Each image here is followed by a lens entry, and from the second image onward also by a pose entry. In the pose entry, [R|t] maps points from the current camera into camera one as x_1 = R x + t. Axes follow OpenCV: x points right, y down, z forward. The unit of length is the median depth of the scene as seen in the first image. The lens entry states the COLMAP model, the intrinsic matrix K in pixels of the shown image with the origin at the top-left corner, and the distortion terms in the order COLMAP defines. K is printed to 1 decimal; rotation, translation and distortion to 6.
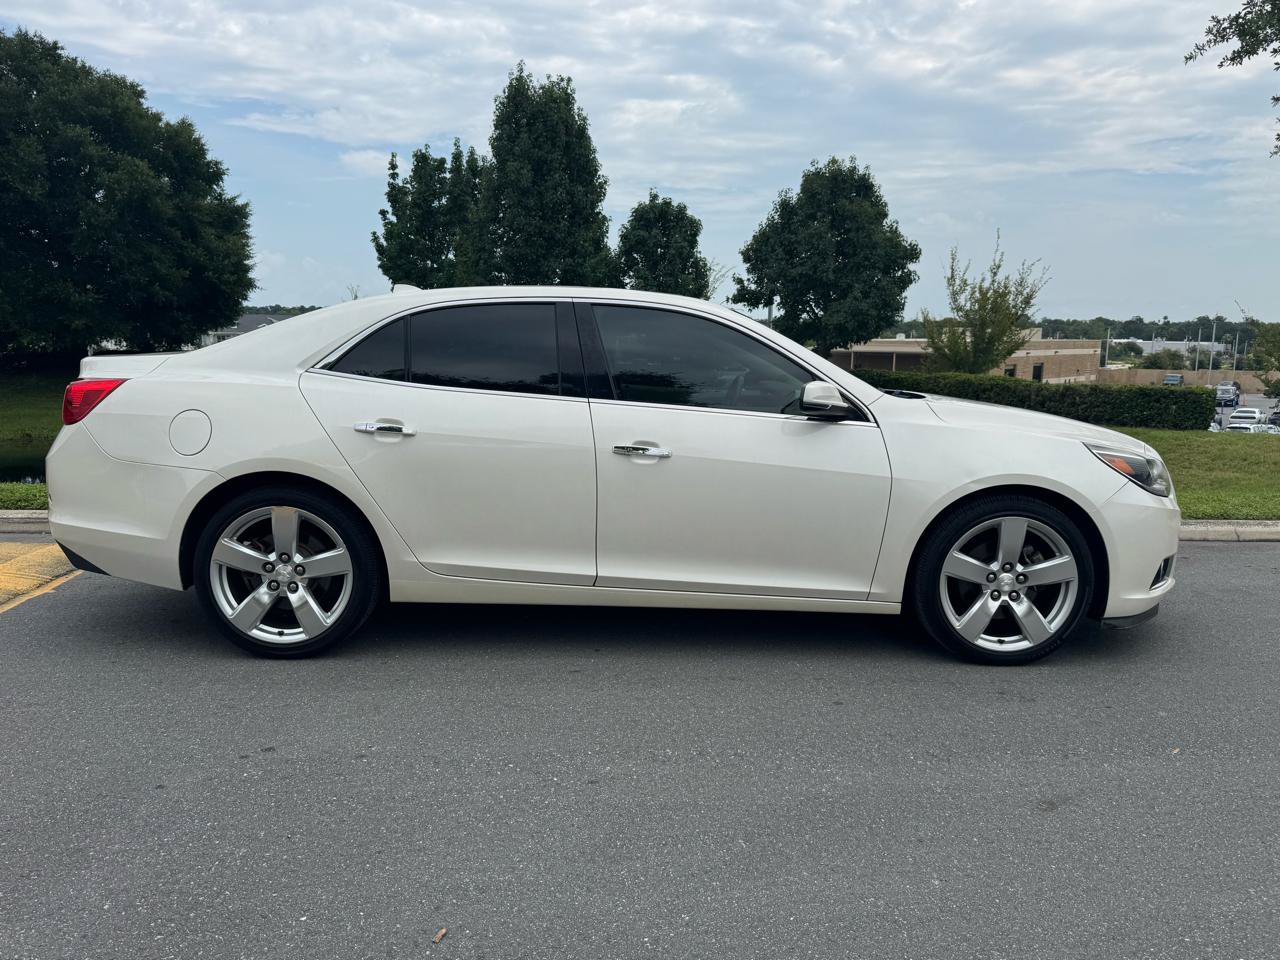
lens RADIAL K [[936.1, 0, 644.0], [0, 936.1, 477.0], [0, 0, 1]] dist [0.036118, -0.047895]
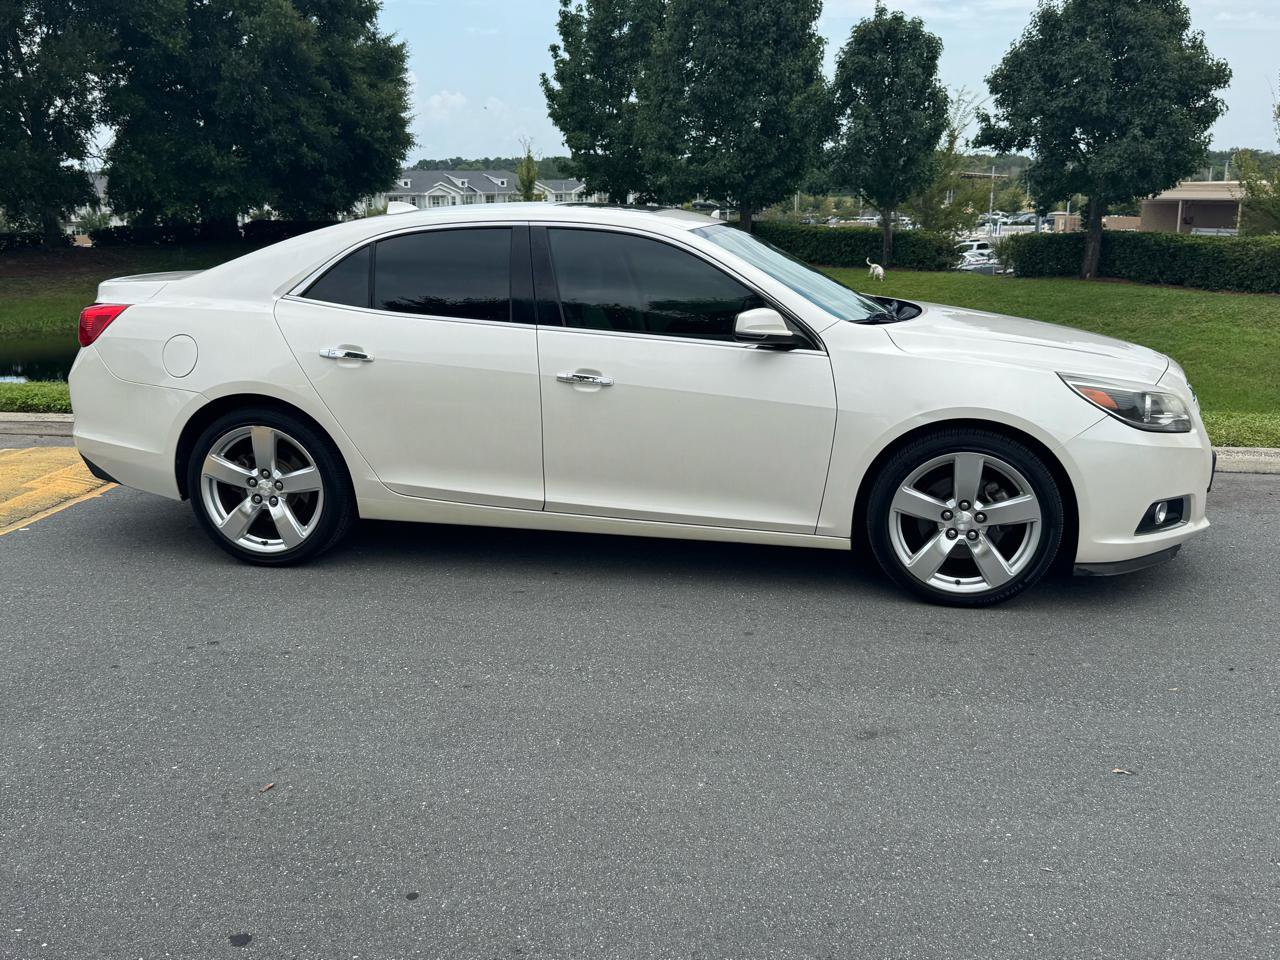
lens RADIAL K [[1130.9, 0, 631.1], [0, 1130.9, 475.9], [0, 0, 1]] dist [0.097771, -0.163847]
pose [[0.977920, 0.028393, -0.207044, 0.294569], [-0.008701, 0.995400, 0.095407, -0.039381], [0.208800, -0.091499, 0.973669, -0.180669]]
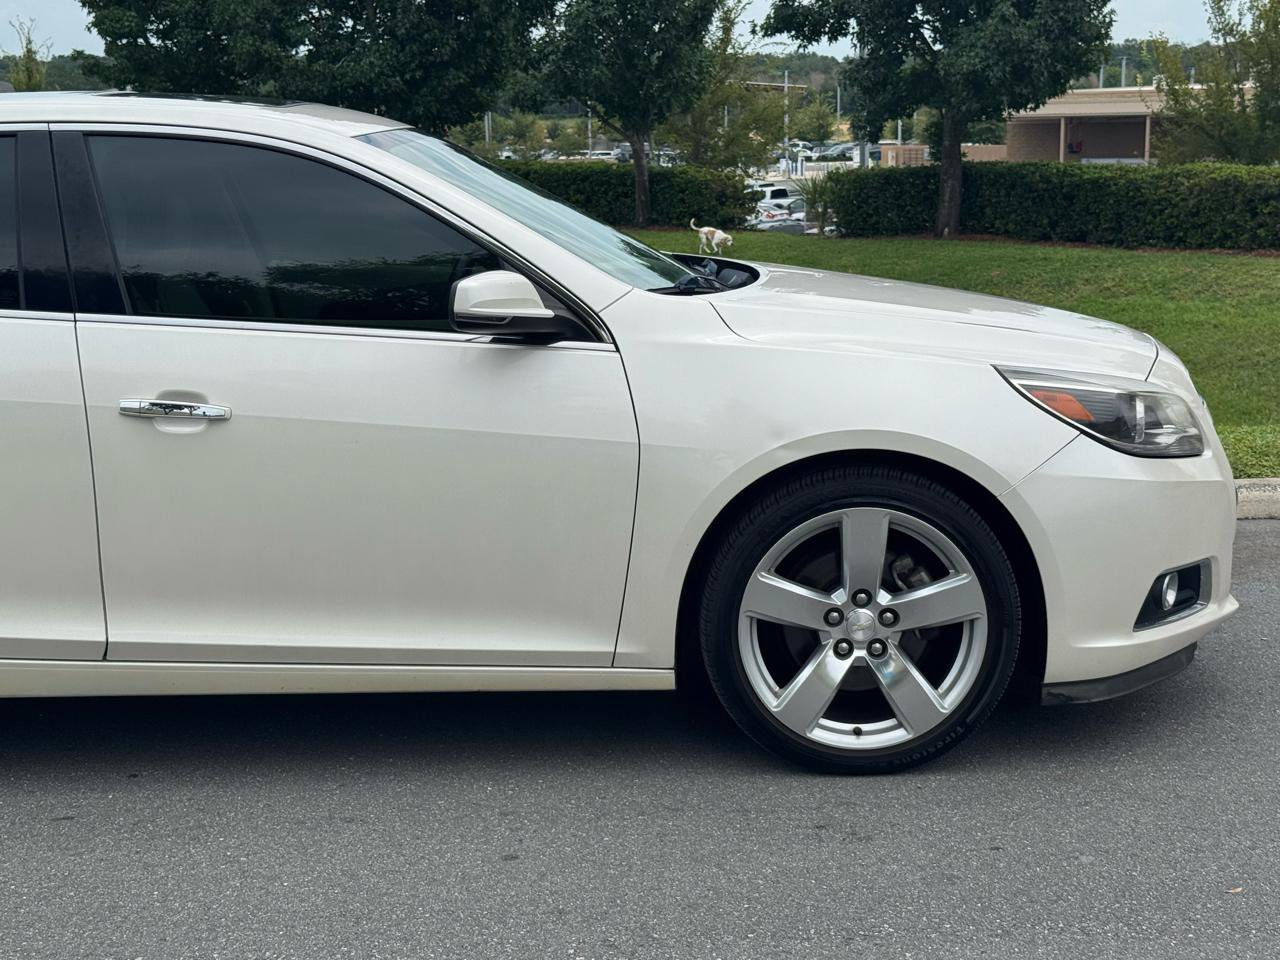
lens RADIAL K [[1855.2, 0, 636.8], [0, 1855.2, 491.5], [0, 0, 1]] dist [0.108376, 0.000000]
pose [[0.999447, -0.033146, 0.002569, 0.254050], [0.032956, 0.997954, 0.054782, -0.030110], [-0.004380, -0.054667, 0.998495, -0.081805]]
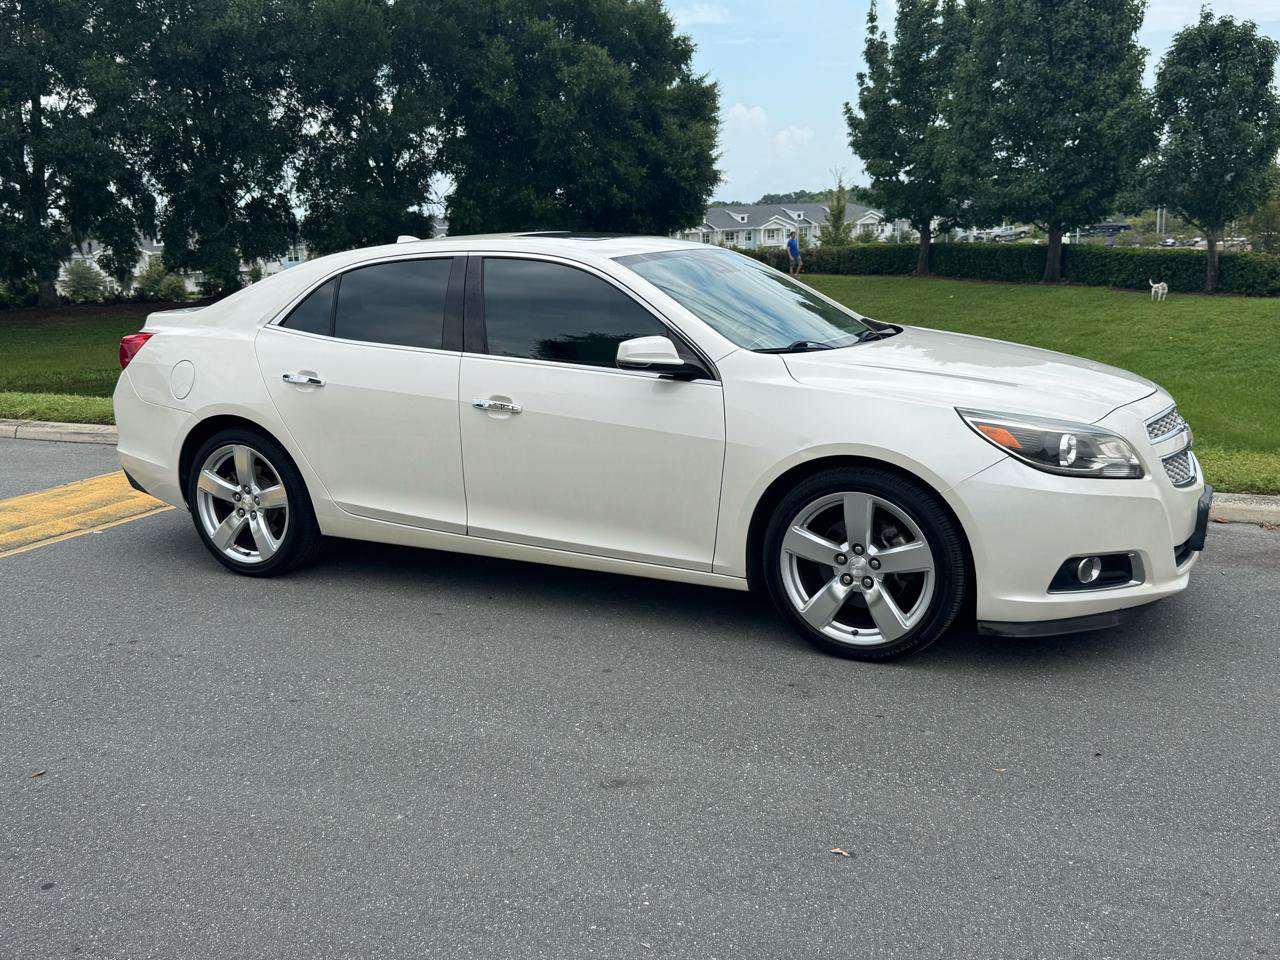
lens RADIAL K [[1121.5, 0, 622.1], [0, 1121.5, 492.0], [0, 0, 1]] dist [0.071321, -0.109214]
pose [[0.885523, 0.060068, -0.460697, 0.668692], [-0.021598, 0.995857, 0.088329, -0.044063], [0.464094, -0.068267, 0.883151, -0.017749]]
